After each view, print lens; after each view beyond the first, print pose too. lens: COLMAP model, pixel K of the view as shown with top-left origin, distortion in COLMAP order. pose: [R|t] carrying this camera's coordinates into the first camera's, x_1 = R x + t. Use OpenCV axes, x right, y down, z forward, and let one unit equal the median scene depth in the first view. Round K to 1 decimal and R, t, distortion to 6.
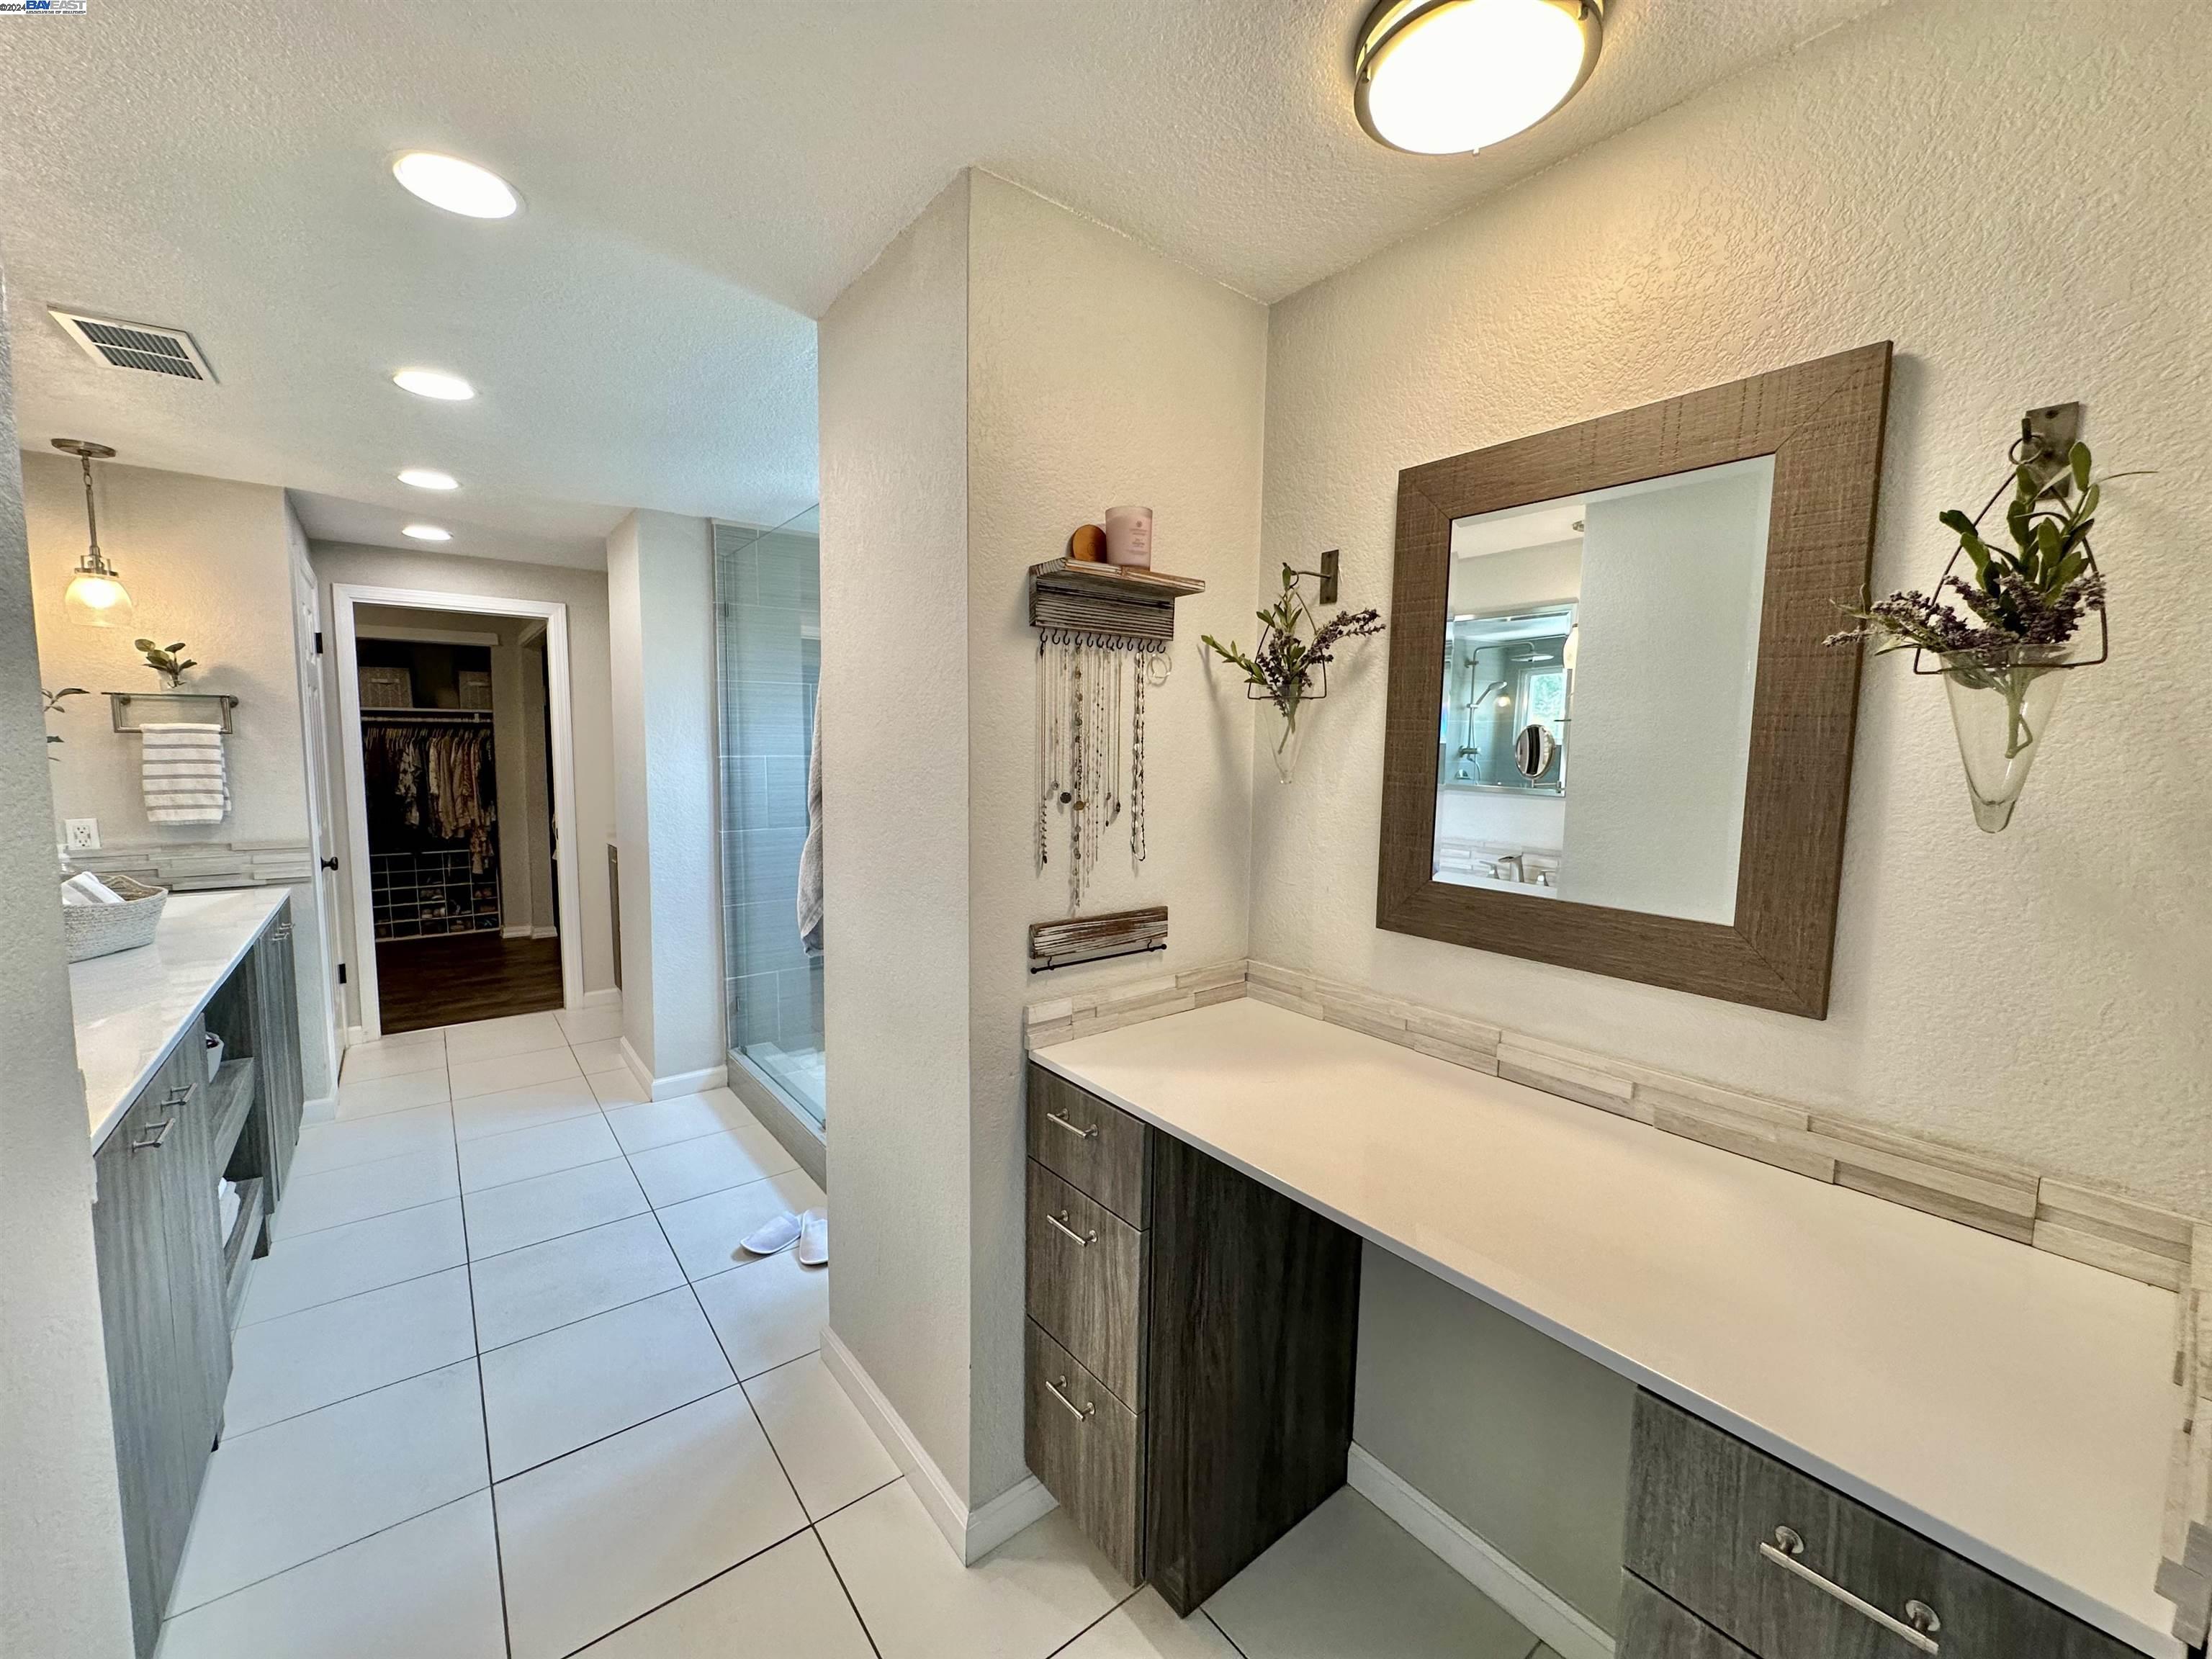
lens RADIAL K [[882.4, 0, 1109.0], [0, 882.4, 828.0], [0, 0, 1]] dist [-0.002379, 0.000254]
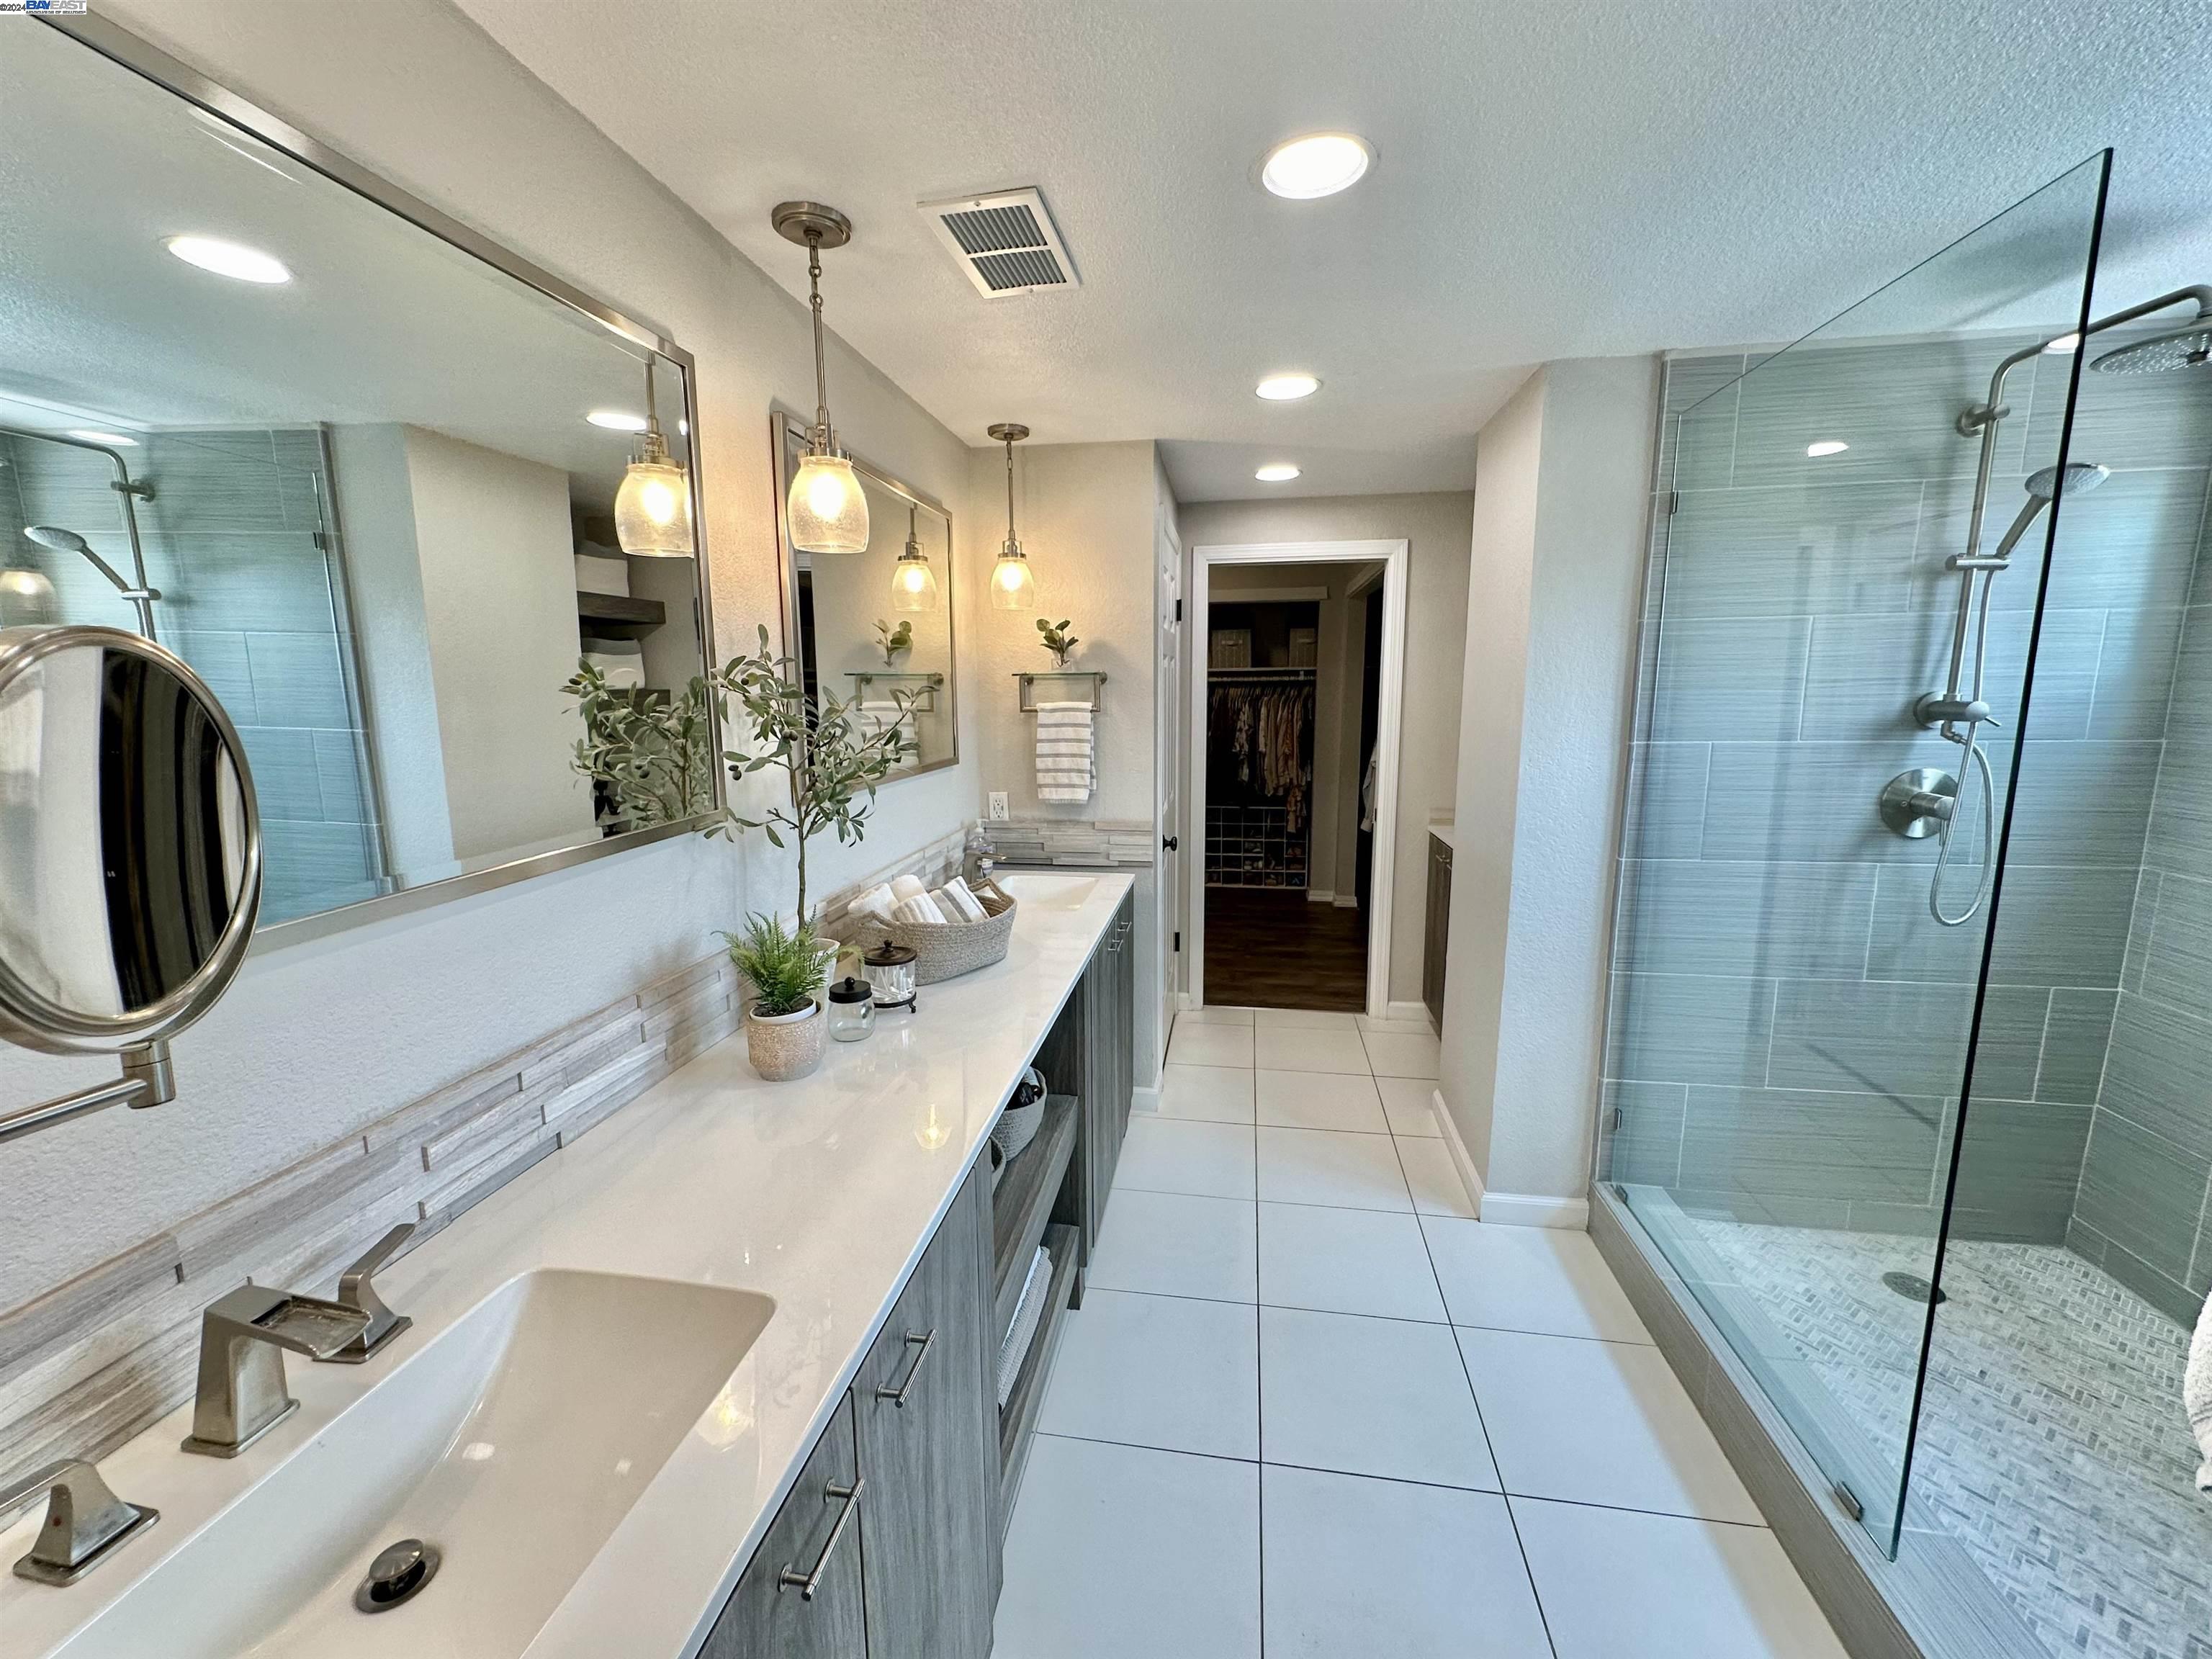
lens RADIAL K [[882.4, 0, 1101.7], [0, 882.4, 822.4], [0, 0, 1]] dist [-0.002379, 0.000254]
pose [[0.675076, 0.098163, -0.731188, -0.224353], [-0.053533, 0.995013, 0.084157, -0.055585], [0.735803, -0.017670, 0.676965, 0.281361]]
